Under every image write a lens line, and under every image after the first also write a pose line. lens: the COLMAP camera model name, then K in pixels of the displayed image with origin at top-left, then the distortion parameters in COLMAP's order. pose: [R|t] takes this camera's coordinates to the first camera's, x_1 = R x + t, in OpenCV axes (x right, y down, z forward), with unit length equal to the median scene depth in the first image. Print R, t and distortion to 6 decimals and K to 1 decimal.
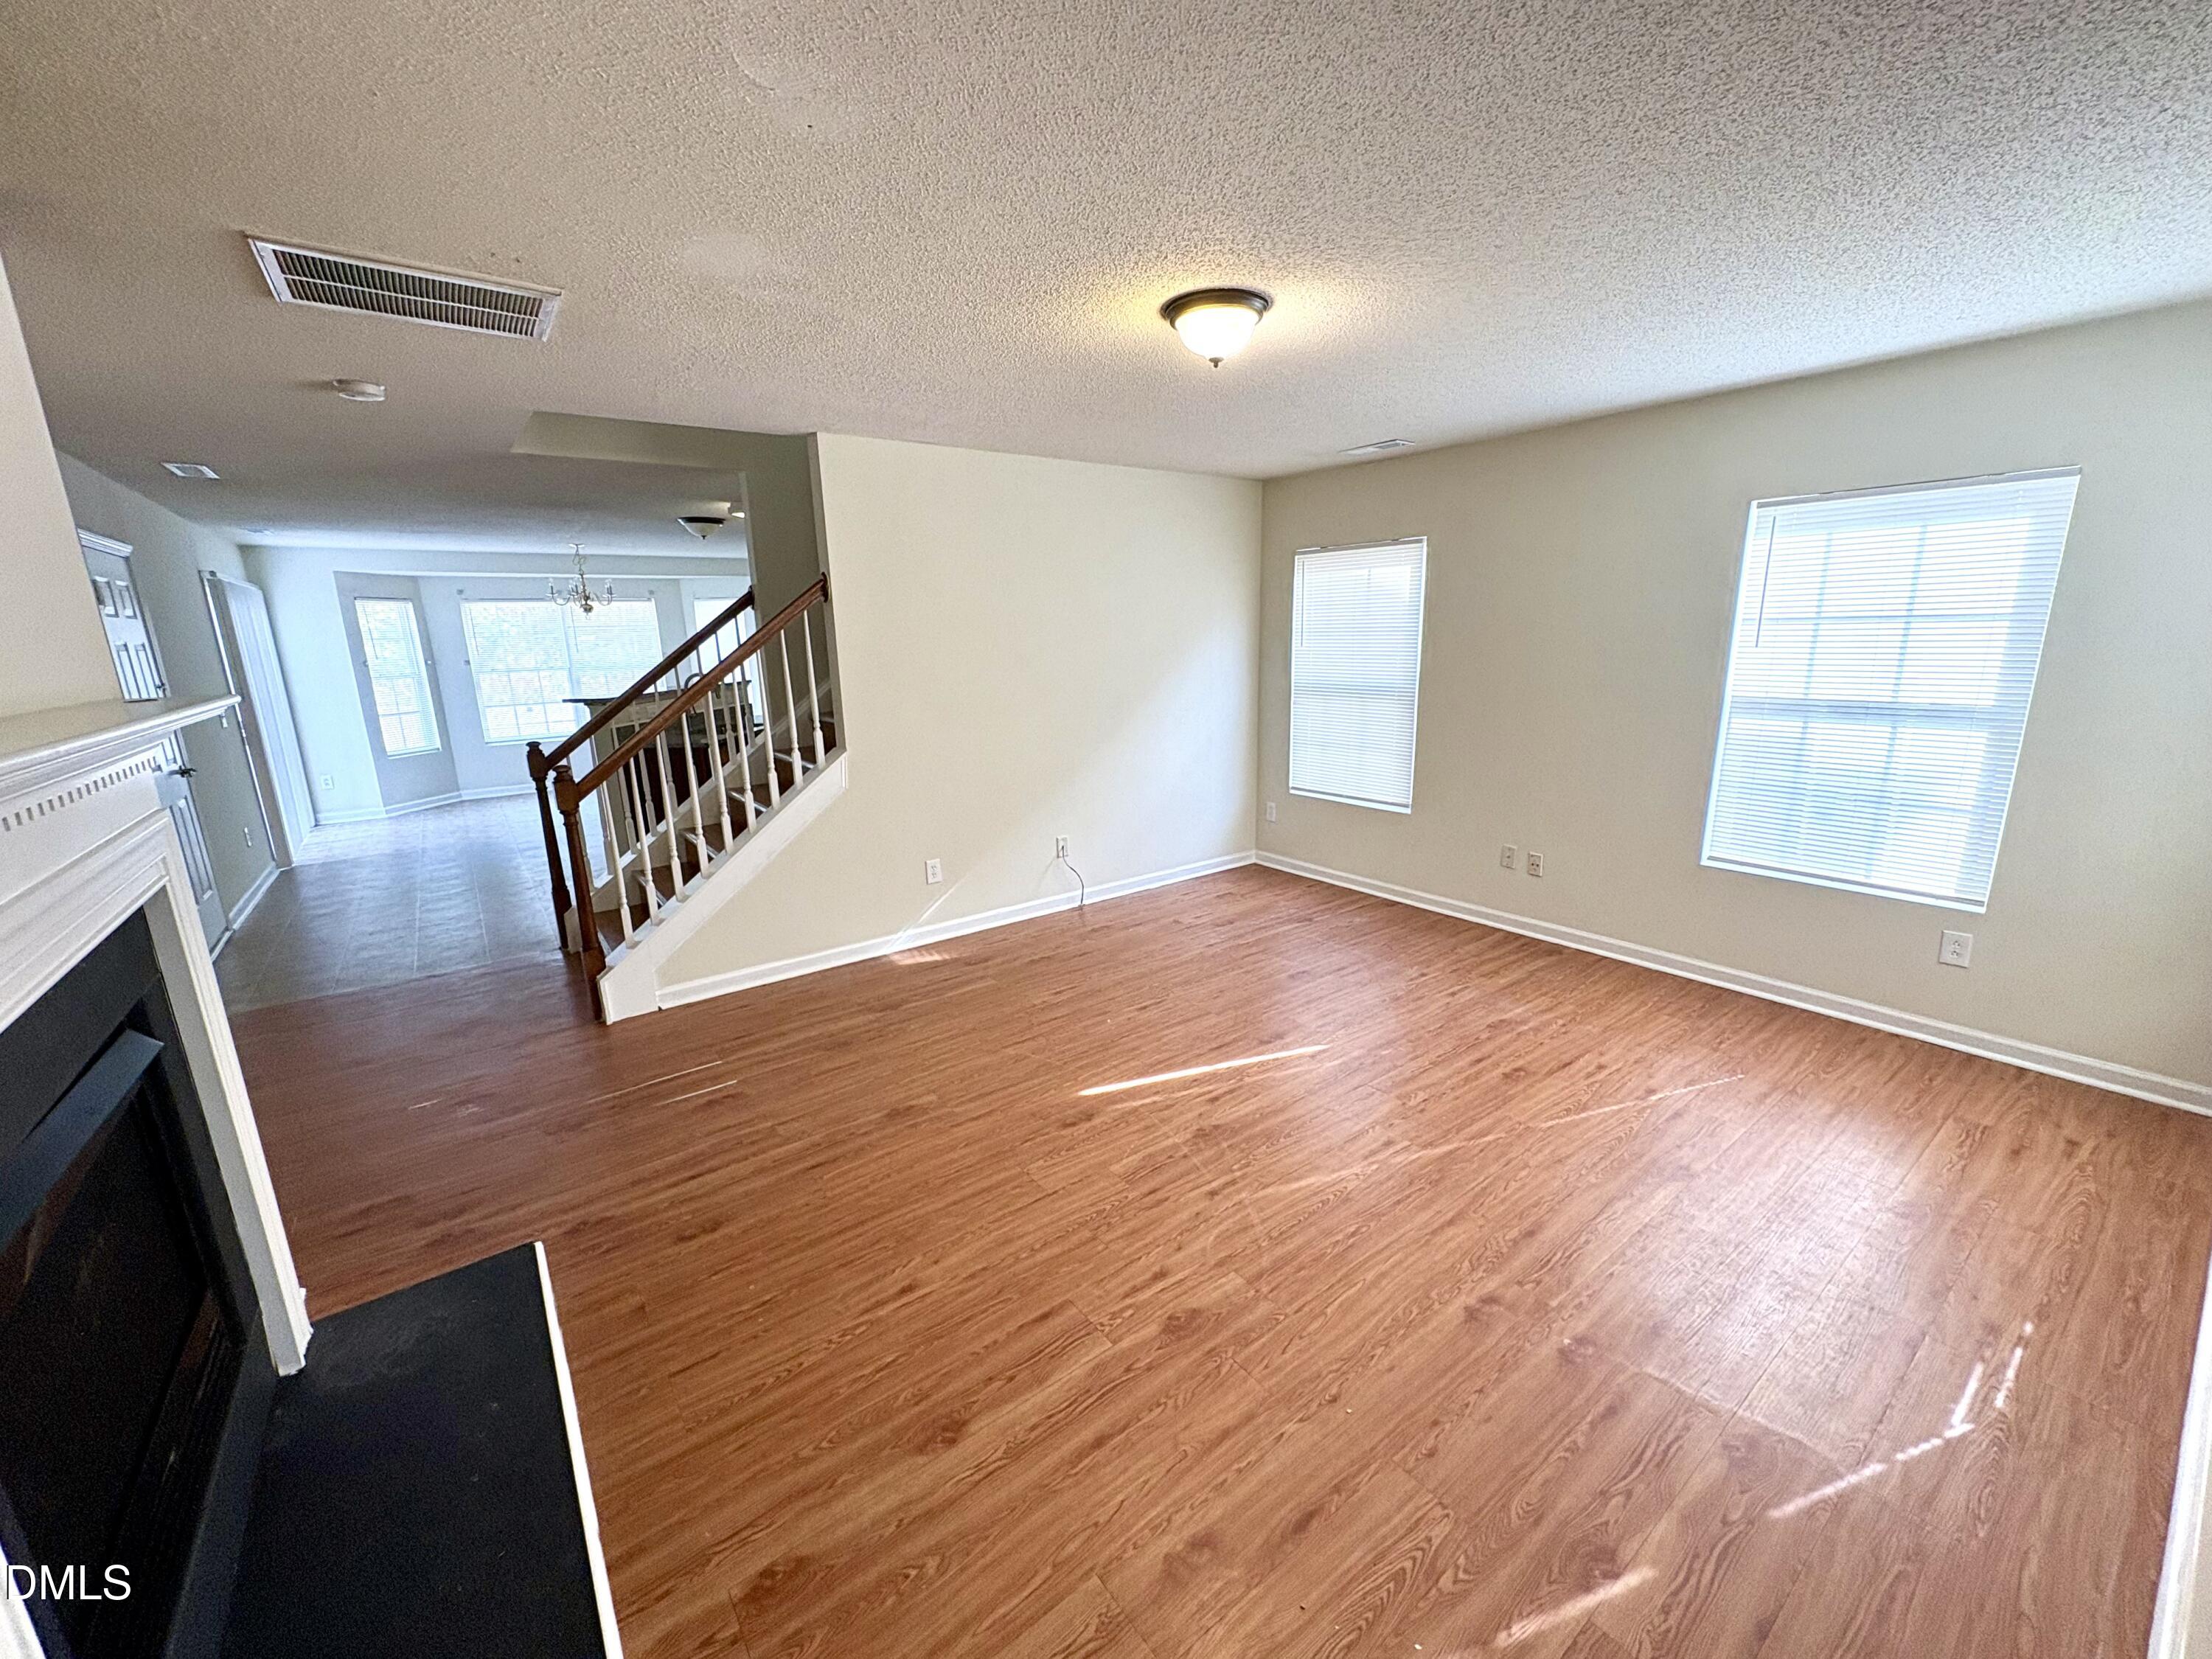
lens RADIAL K [[883.7, 0, 1098.8], [0, 883.7, 834.9], [0, 0, 1]] dist [-0.003088, -0.000128]
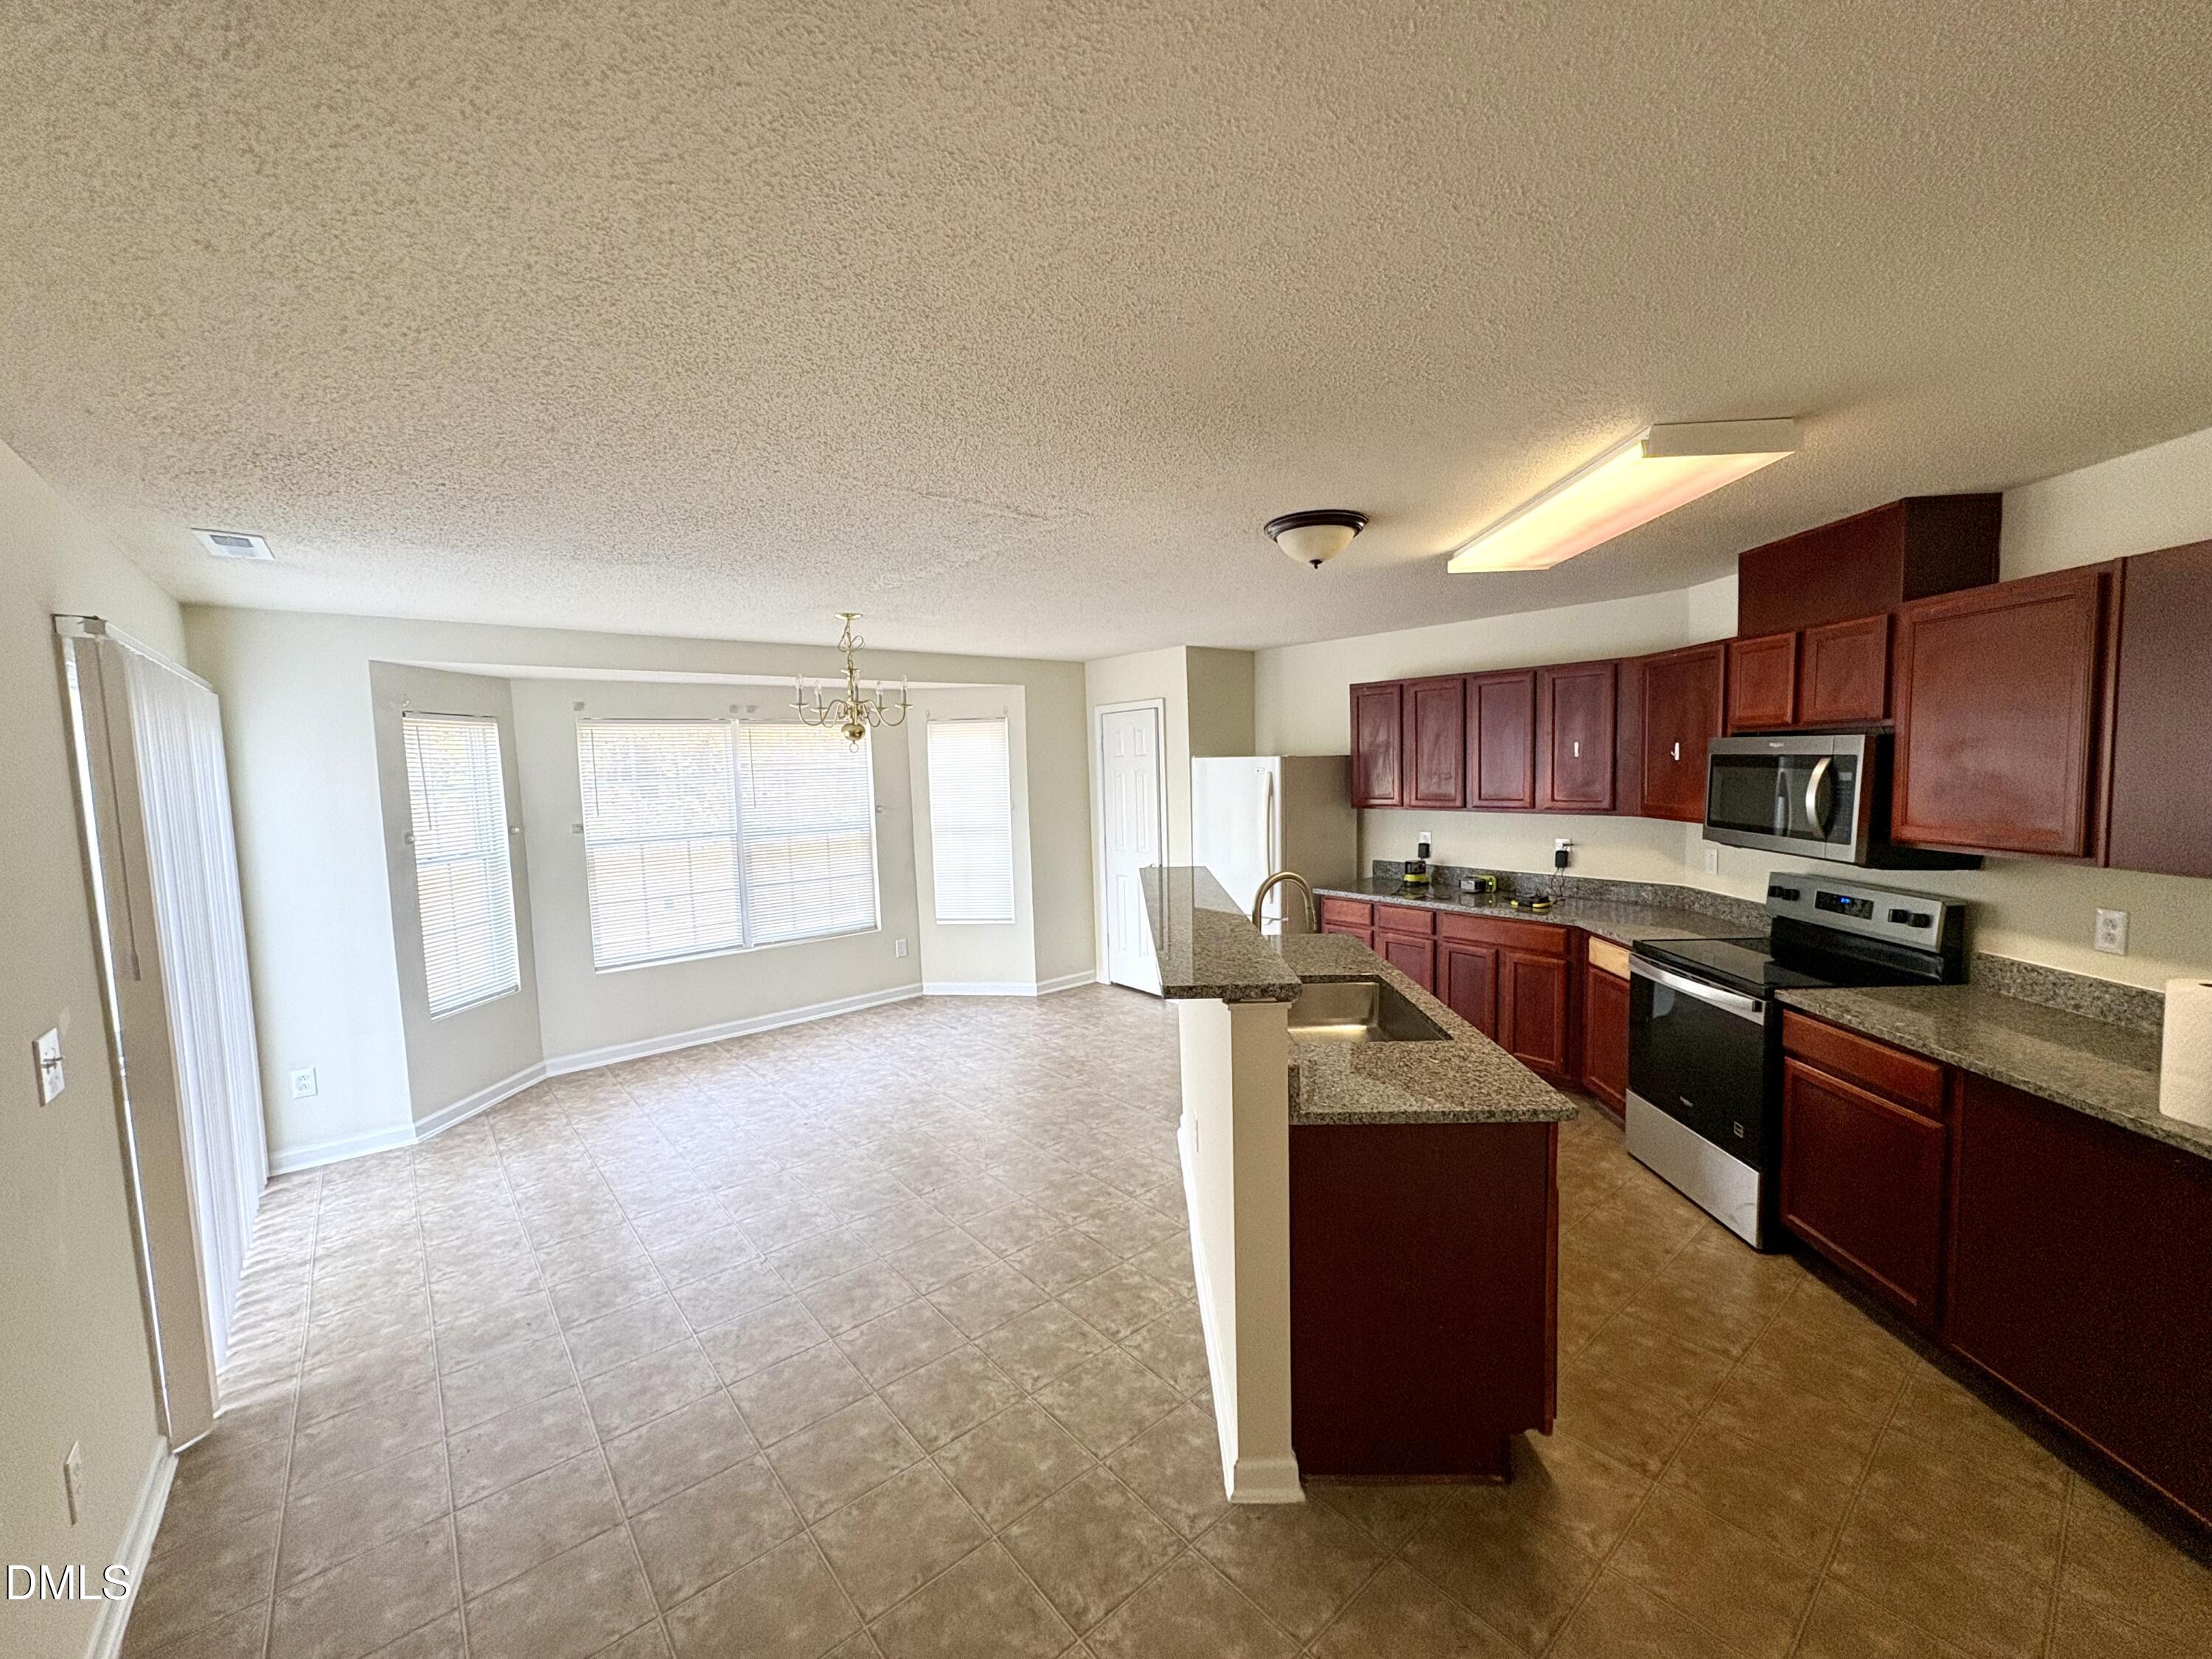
lens RADIAL K [[883.7, 0, 1098.8], [0, 883.7, 834.9], [0, 0, 1]] dist [-0.003088, -0.000128]
pose [[0.998453, -0.002308, 0.055553, -0.450868], [0.010286, 0.989559, -0.143764, -0.116037], [-0.054641, 0.144113, 0.988052, 0.462477]]
